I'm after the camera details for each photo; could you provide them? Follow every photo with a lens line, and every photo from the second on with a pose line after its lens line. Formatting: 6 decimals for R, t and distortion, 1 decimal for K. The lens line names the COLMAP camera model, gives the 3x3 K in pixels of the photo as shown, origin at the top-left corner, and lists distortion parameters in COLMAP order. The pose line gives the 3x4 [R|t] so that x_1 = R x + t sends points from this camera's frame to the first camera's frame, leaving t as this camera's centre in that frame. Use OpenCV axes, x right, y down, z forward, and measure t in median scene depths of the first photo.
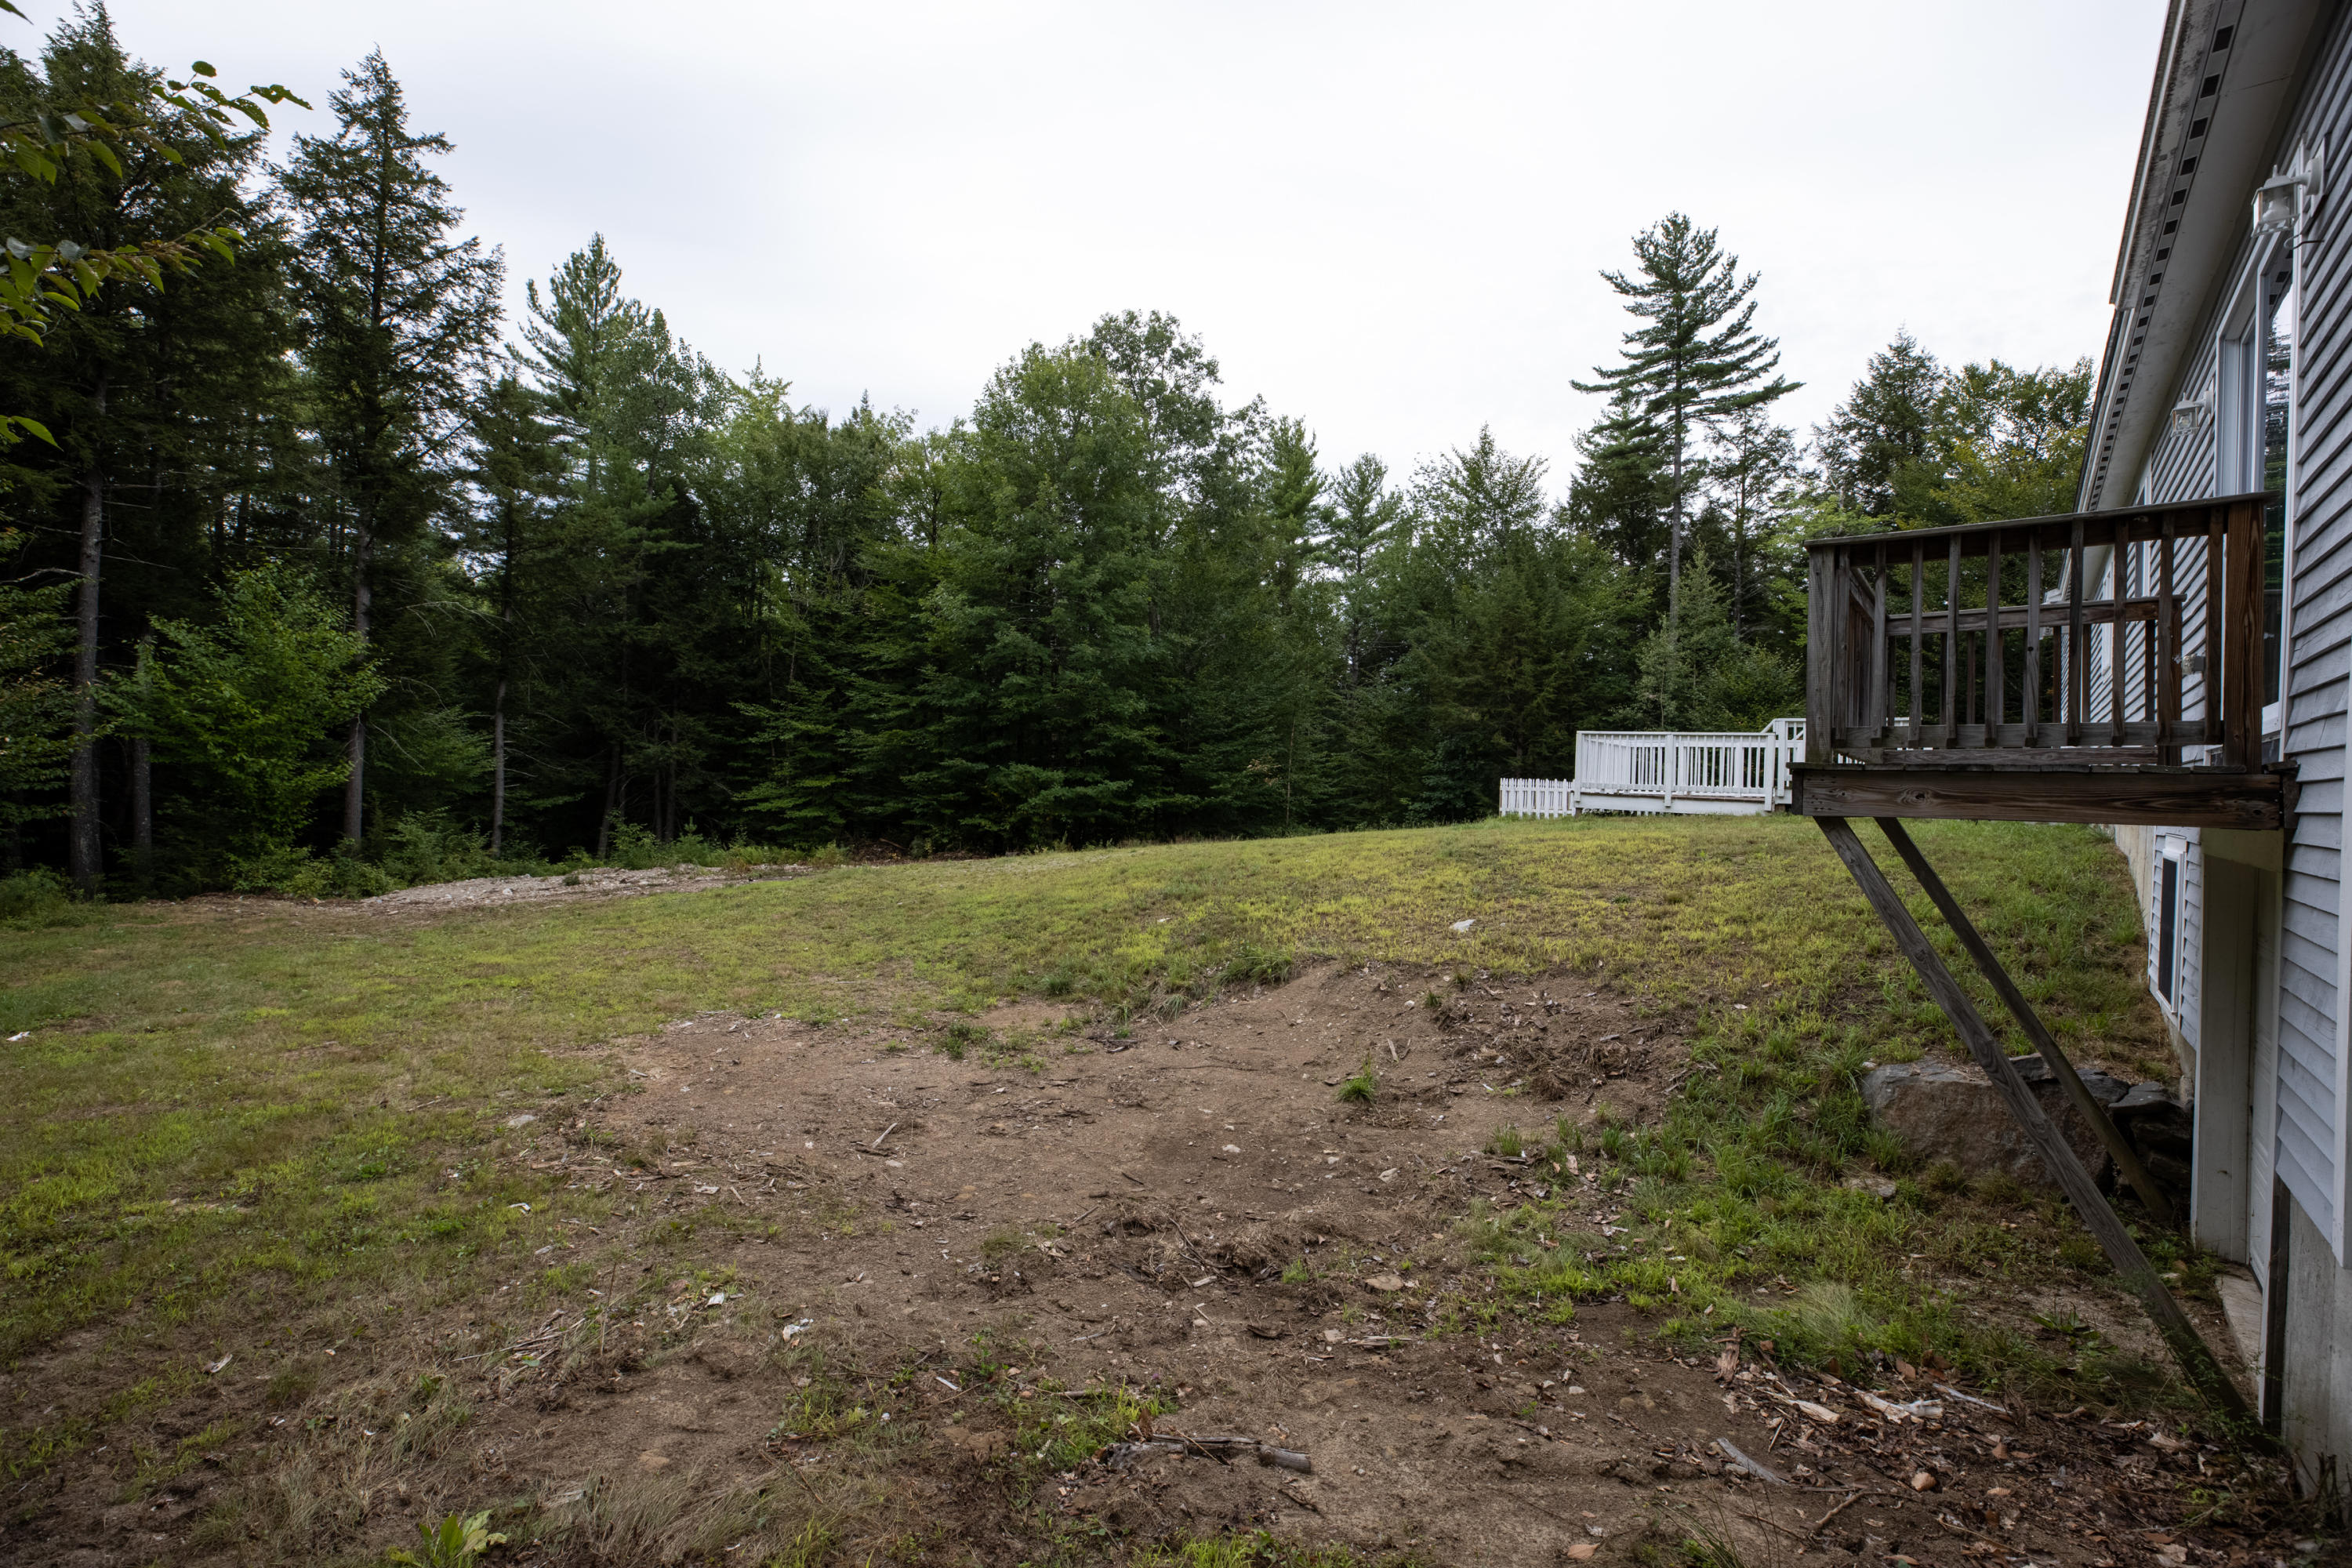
lens RADIAL K [[1067.5, 0, 1176.0], [0, 1067.5, 784.0], [0, 0, 1]] dist [-0.031881, 0.000092]
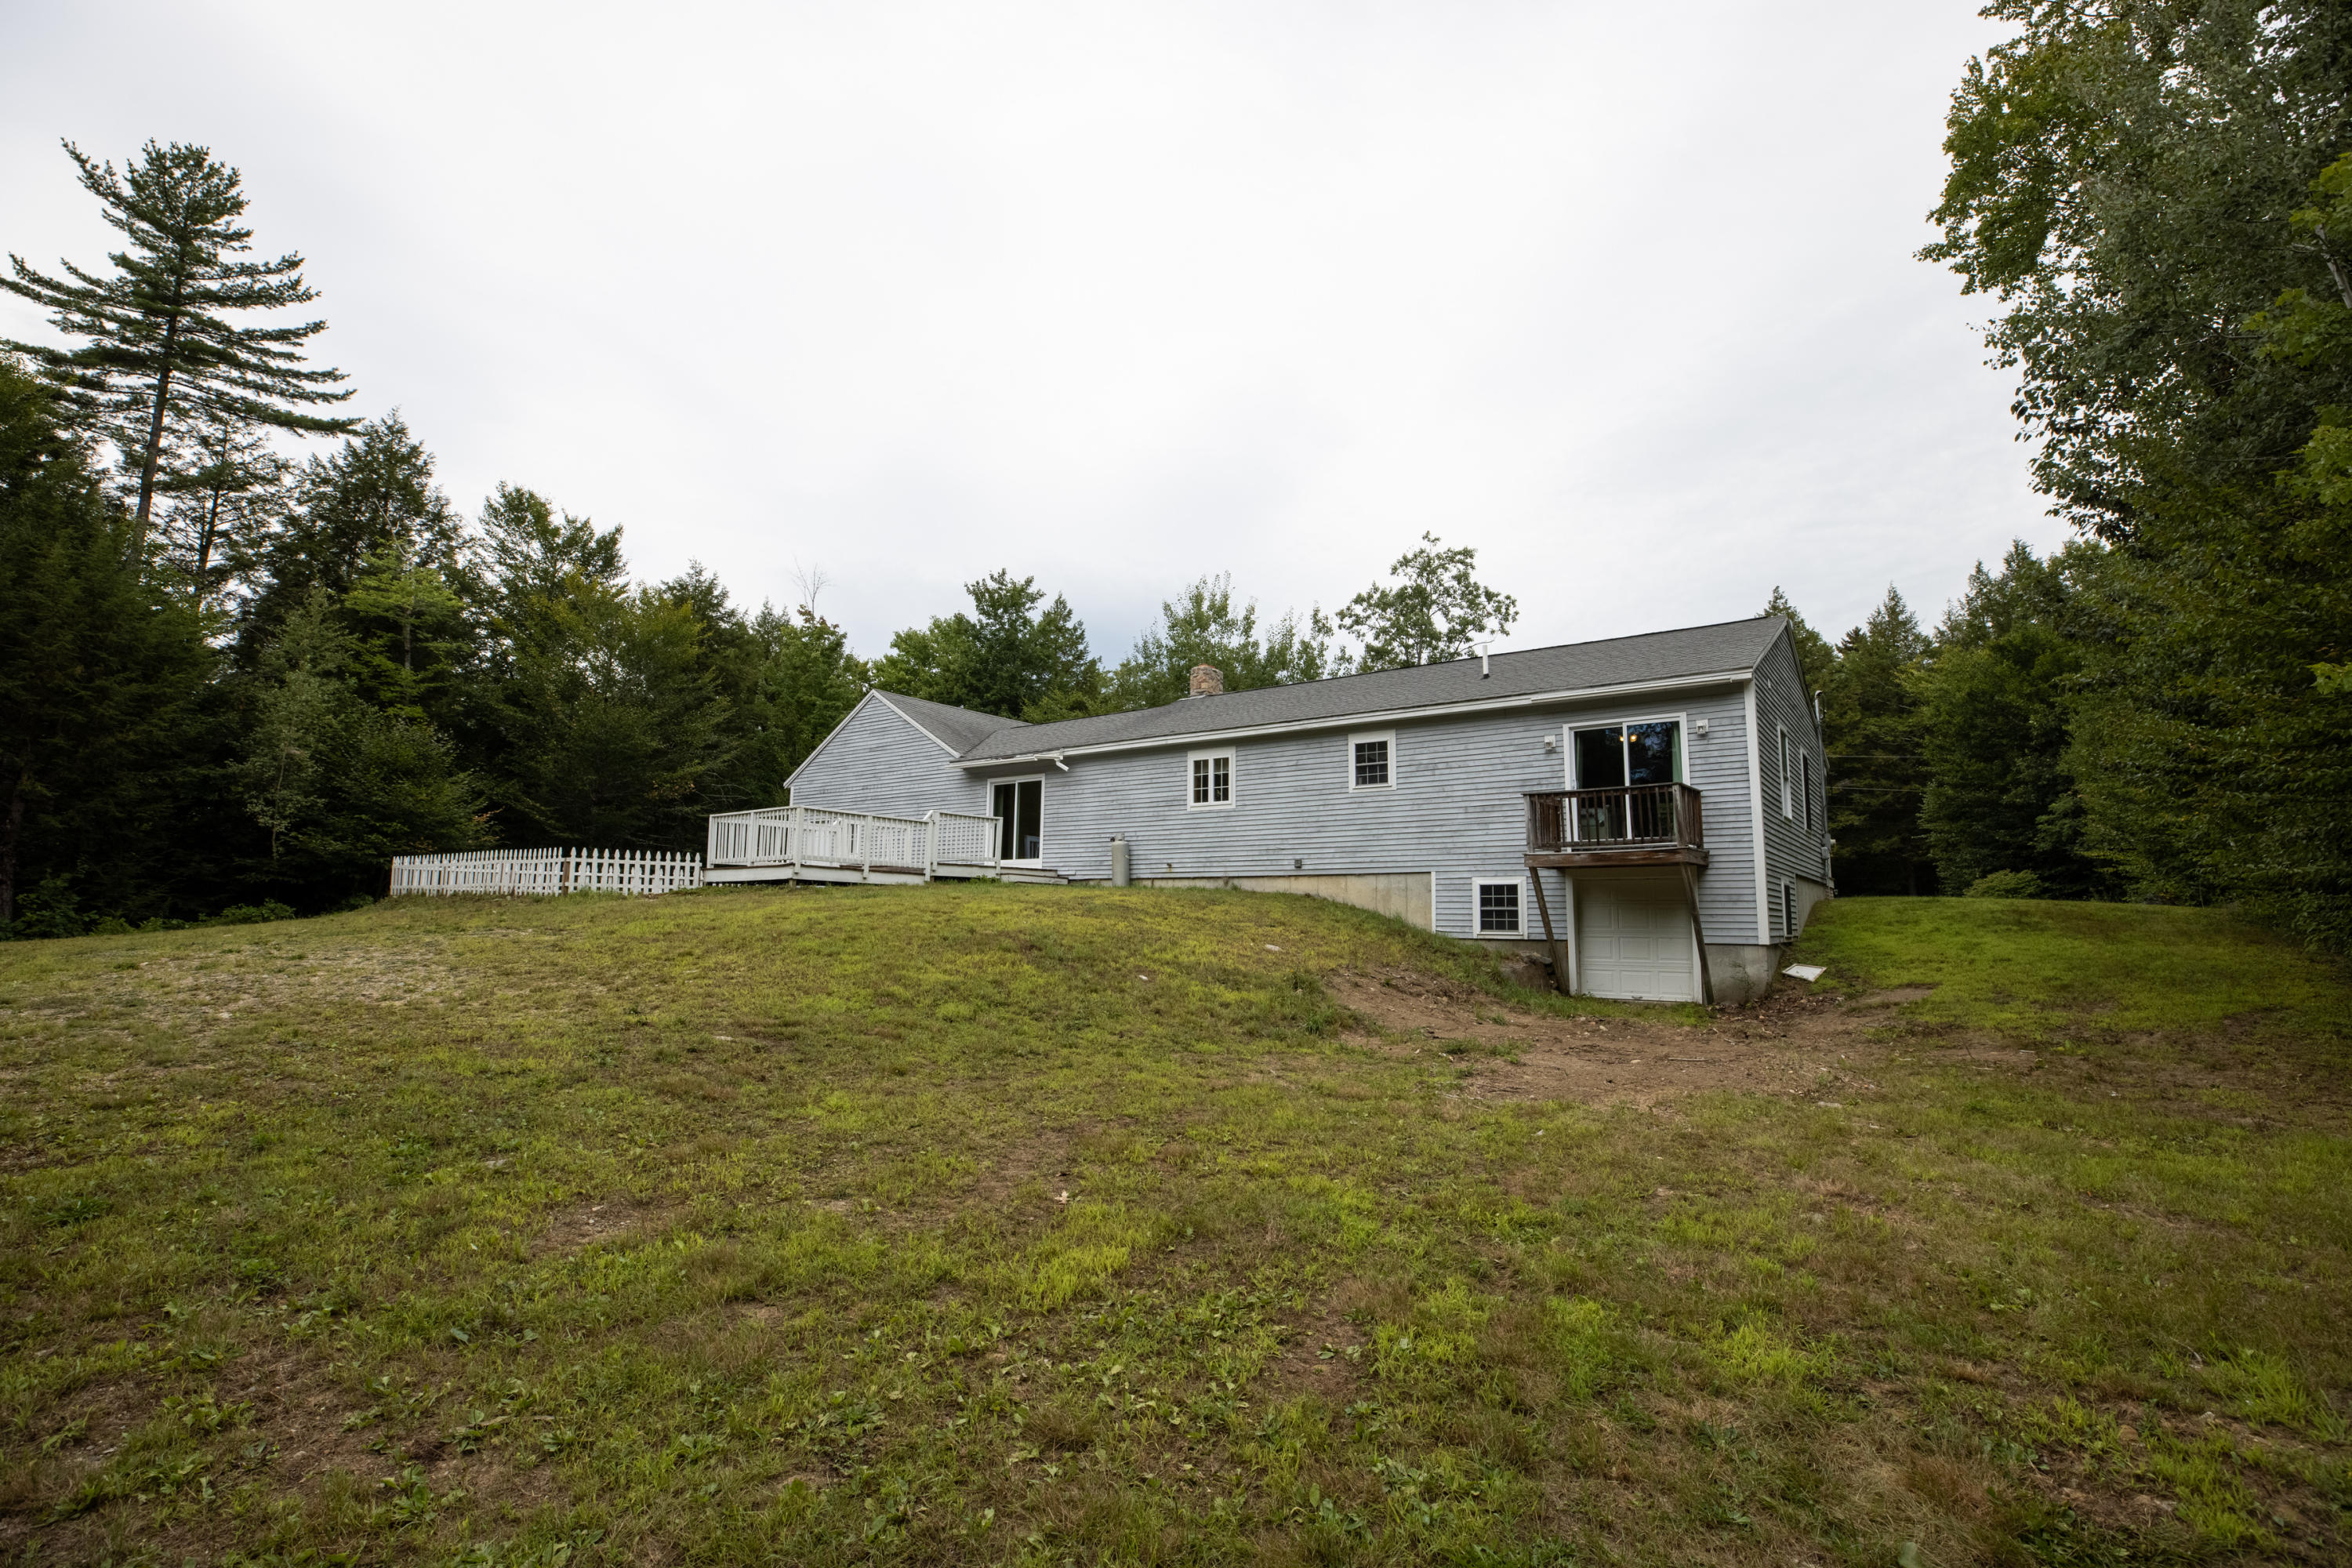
lens RADIAL K [[1067.5, 0, 1176.0], [0, 1067.5, 784.0], [0, 0, 1]] dist [-0.031881, 0.000092]
pose [[-0.061332, 0.083465, 0.994621, -0.334425], [-0.001690, 0.996487, -0.083726, 0.007180], [-0.998116, -0.006816, -0.060976, 0.318922]]
